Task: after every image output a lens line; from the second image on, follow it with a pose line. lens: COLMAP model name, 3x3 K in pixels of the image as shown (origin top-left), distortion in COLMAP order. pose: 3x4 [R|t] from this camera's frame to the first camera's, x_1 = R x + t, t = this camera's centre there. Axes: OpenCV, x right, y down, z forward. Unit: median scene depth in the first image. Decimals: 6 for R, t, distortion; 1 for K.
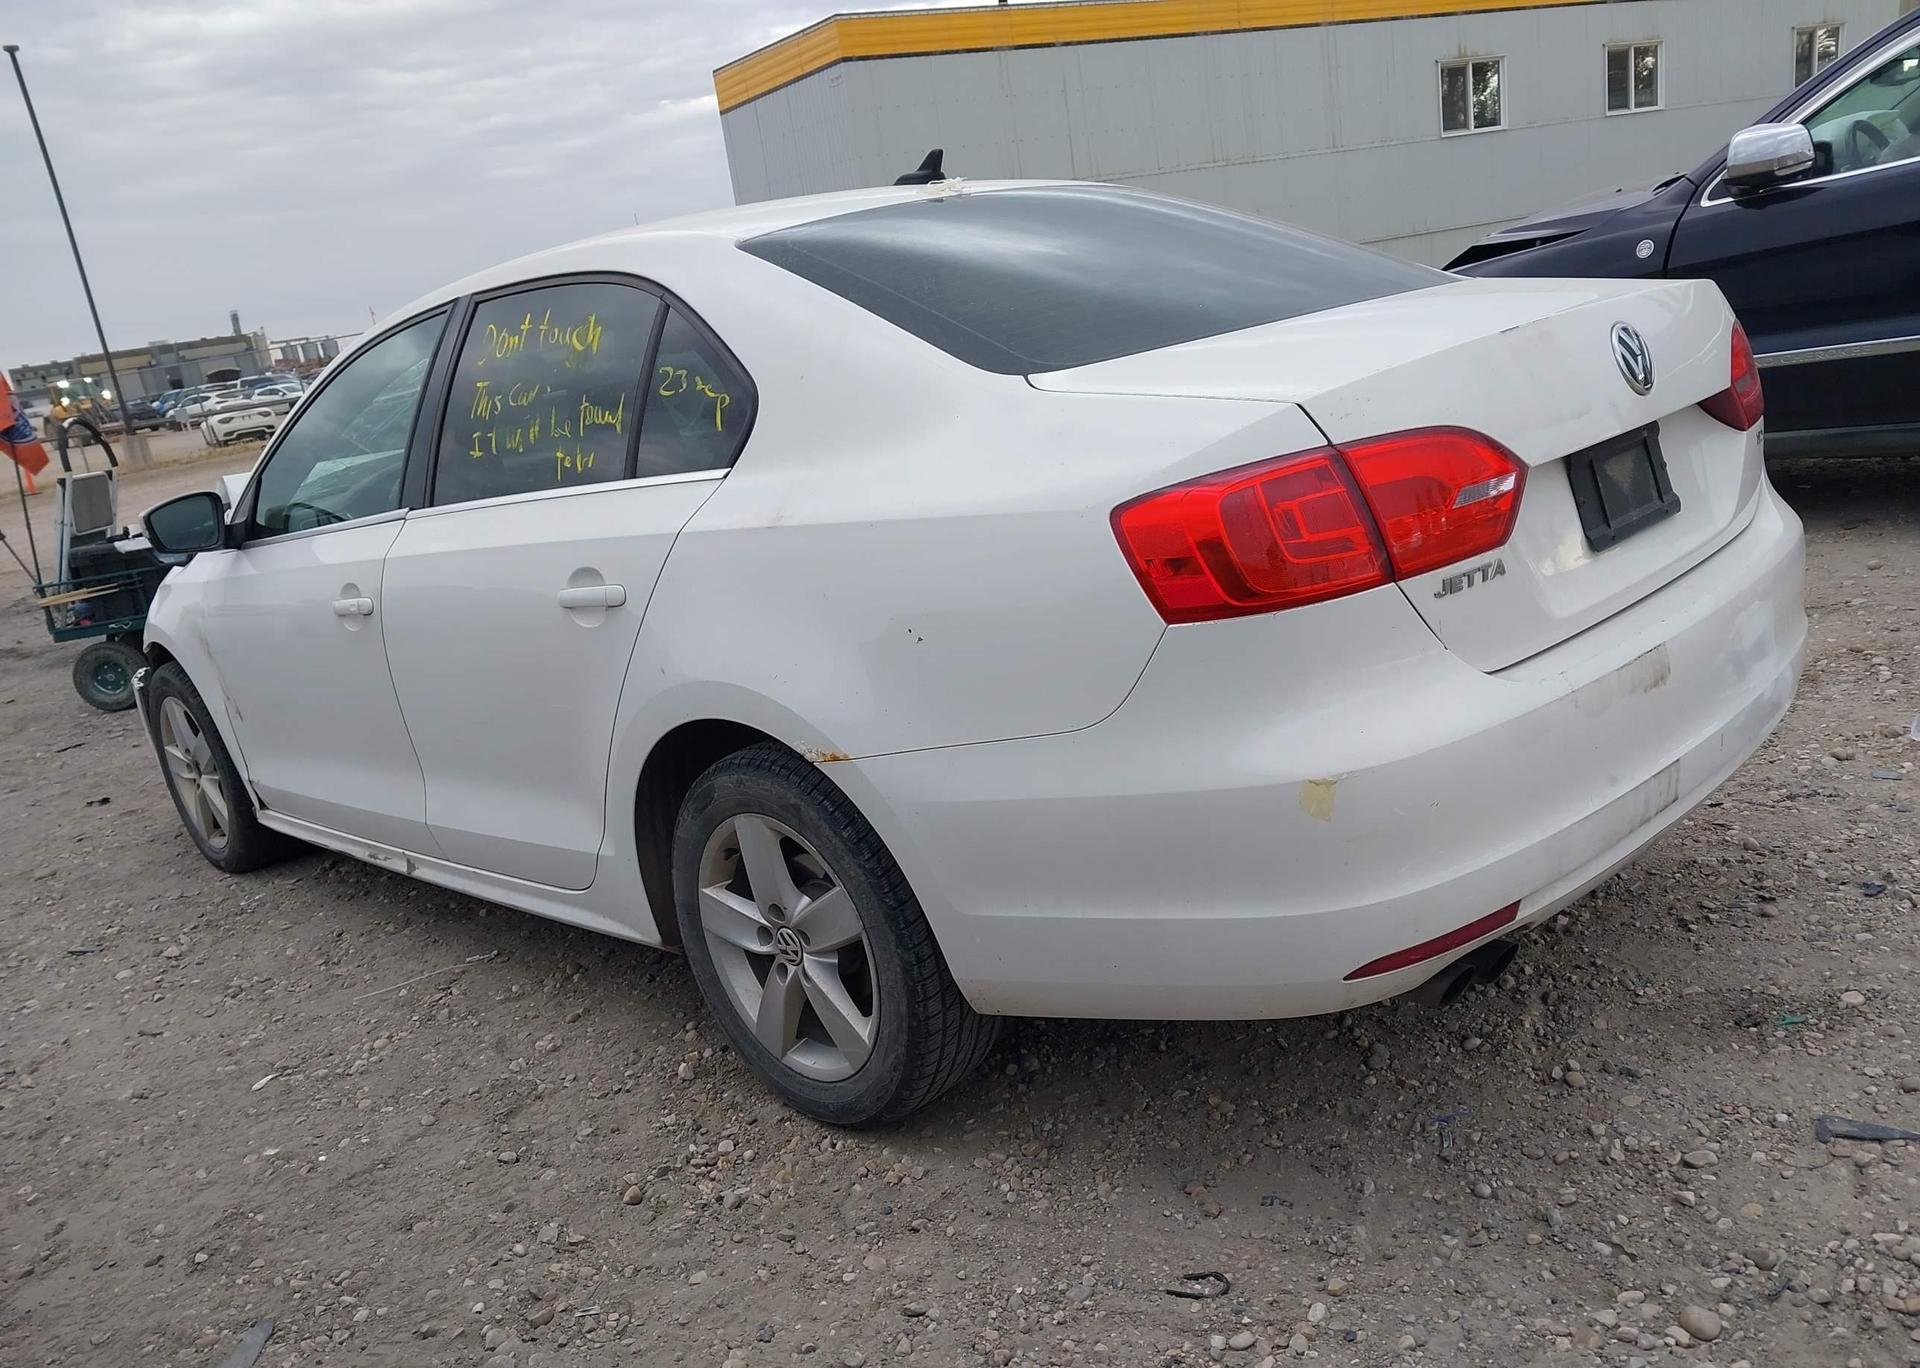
lens RADIAL K [[1719.3, 0, 960.0], [0, 1719.3, 684.0], [0, 0, 1]] dist [-0.003314, 0.014251]
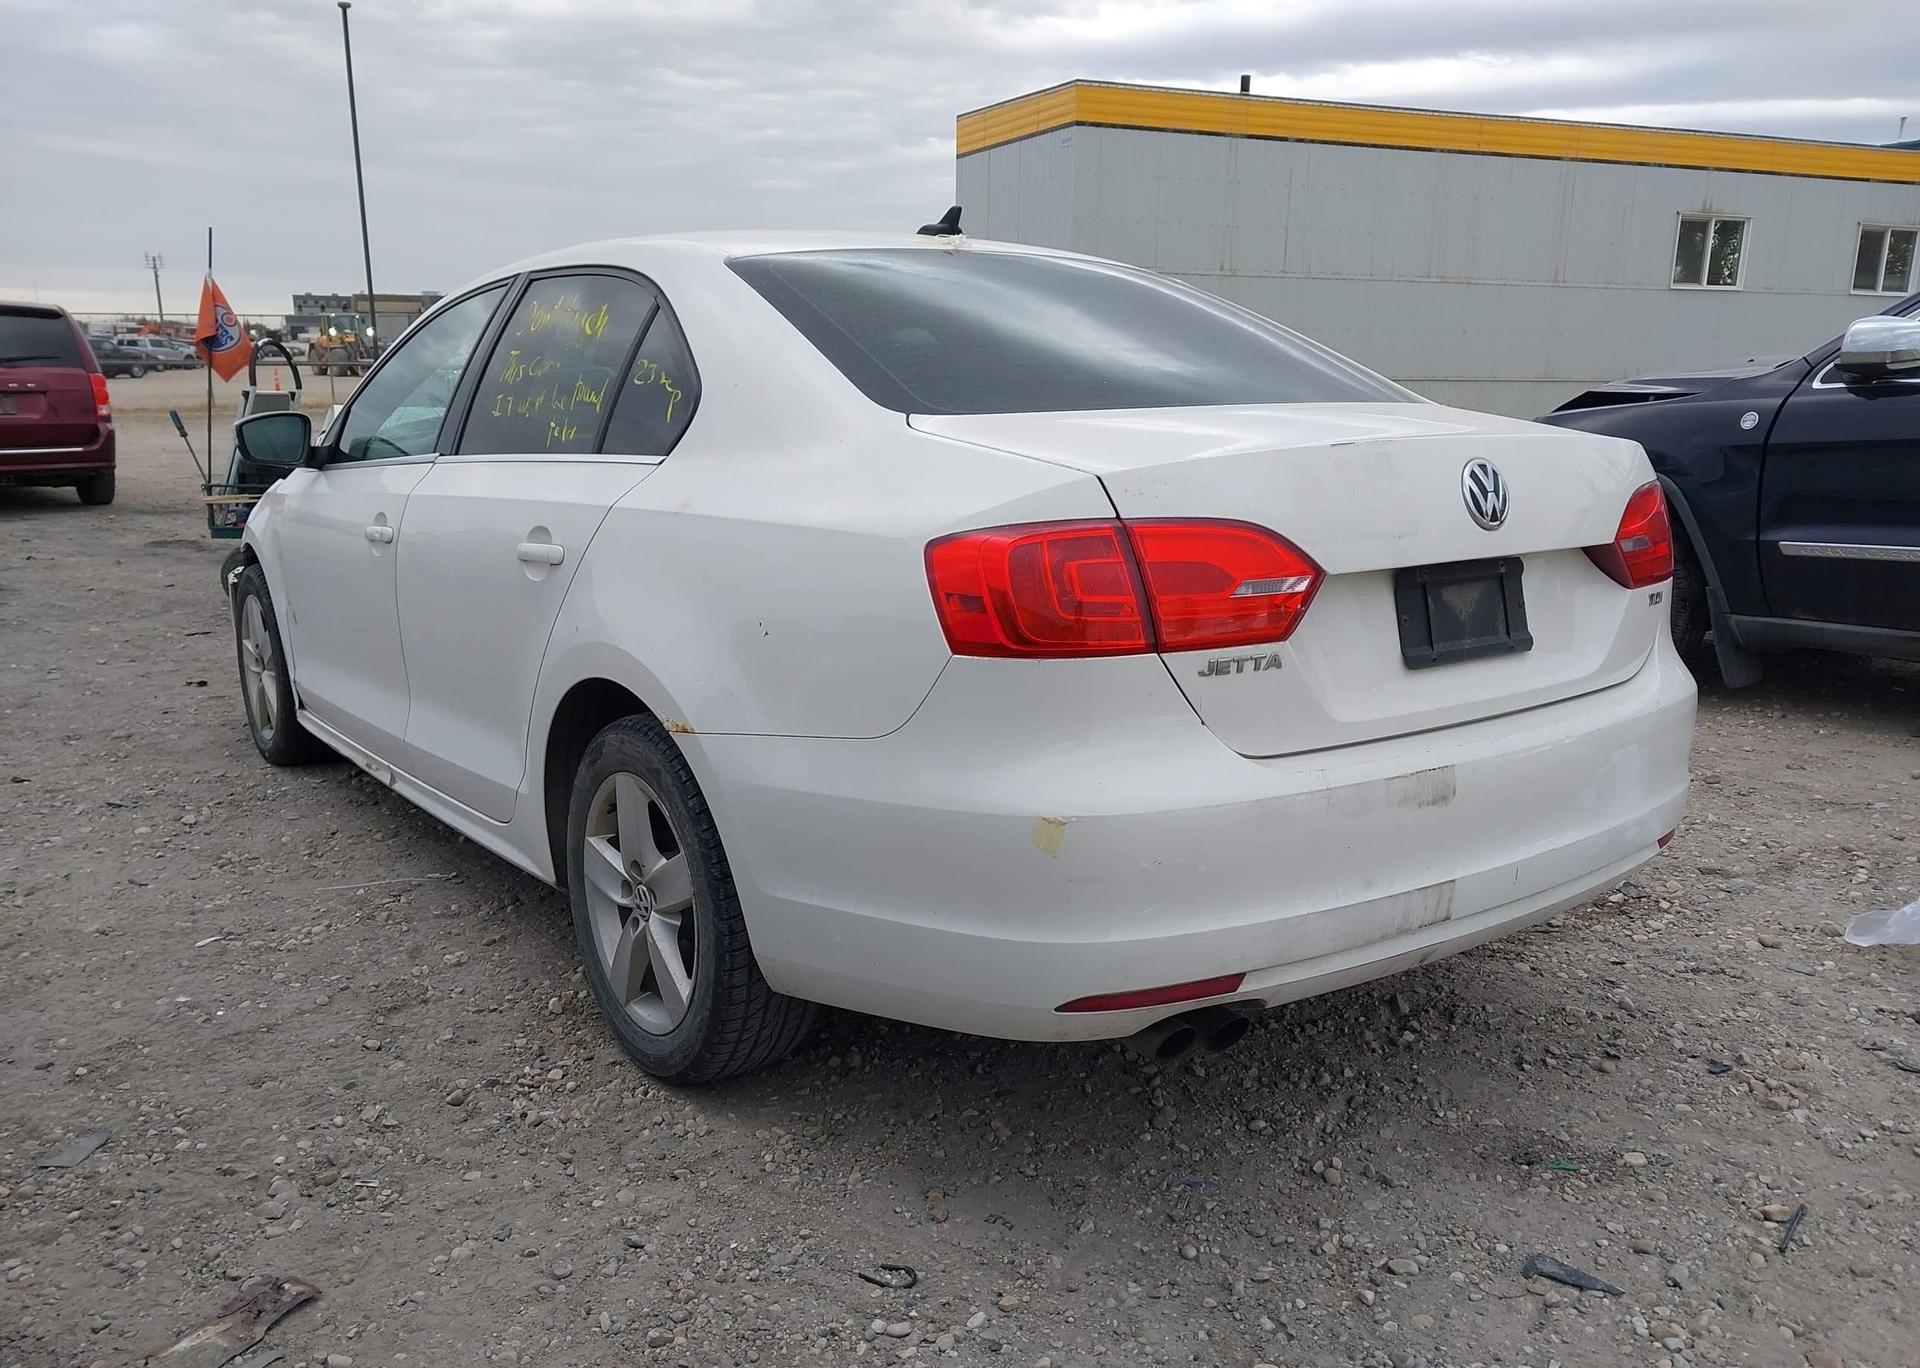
lens RADIAL K [[1721.9, 0, 950.0], [0, 1721.9, 661.6], [0, 0, 1]] dist [-0.006953, 0.008984]
pose [[0.976285, 0.181320, -0.118279, 0.183561], [-0.186375, 0.981922, -0.033084, 0.004574], [0.110142, 0.054344, 0.992429, -0.056021]]
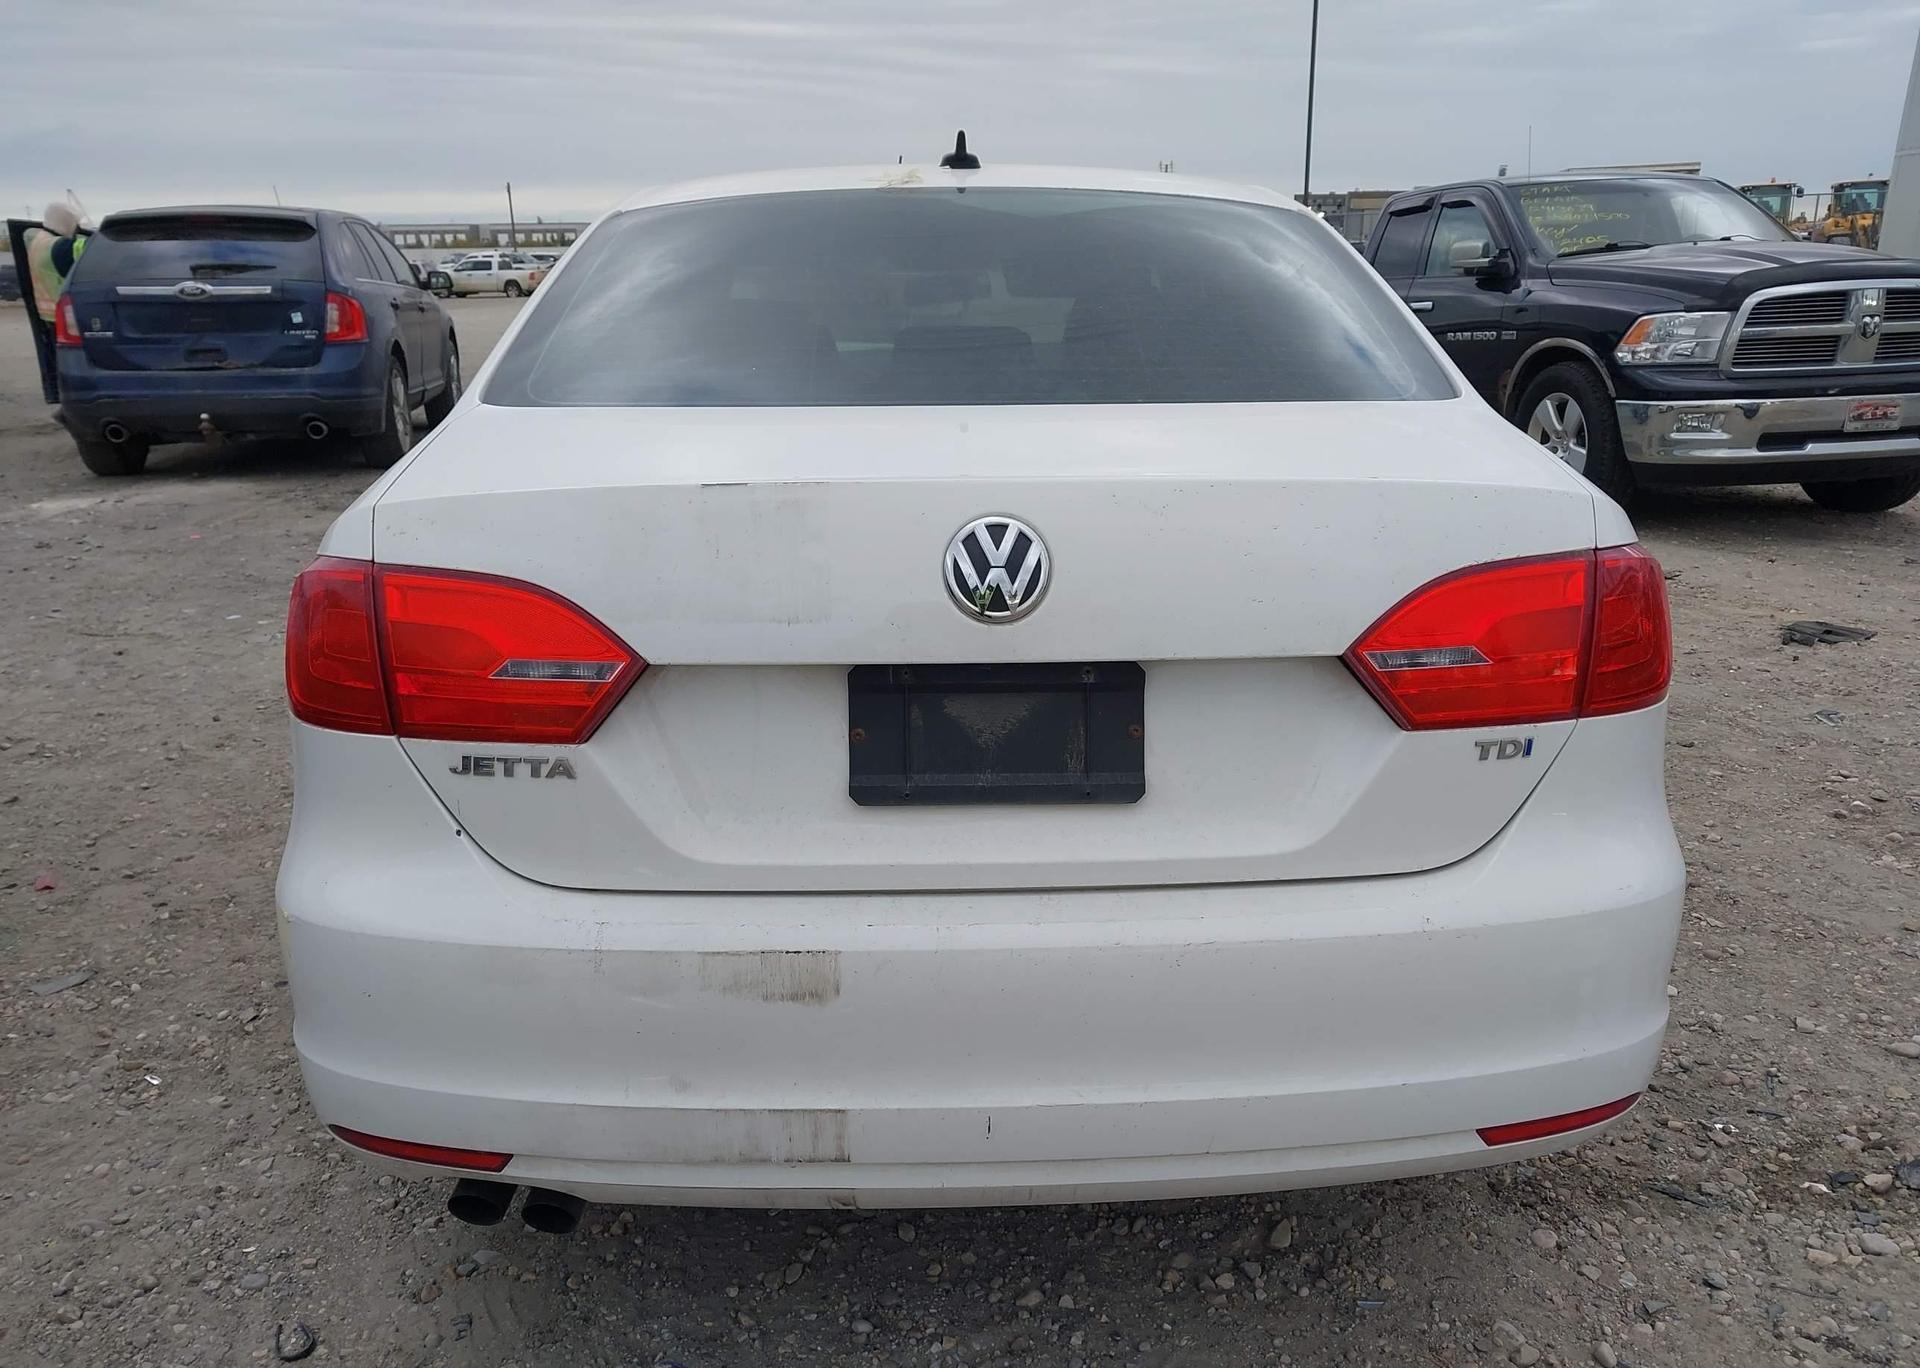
lens RADIAL K [[1658.3, 0, 960.0], [0, 1658.3, 684.0], [0, 0, 1]] dist [0.066015, 0.000512]
pose [[0.728760, 0.325354, -0.602539, 0.682839], [-0.274477, 0.944927, 0.178258, -0.221946], [0.627352, 0.035476, 0.777927, 0.392129]]
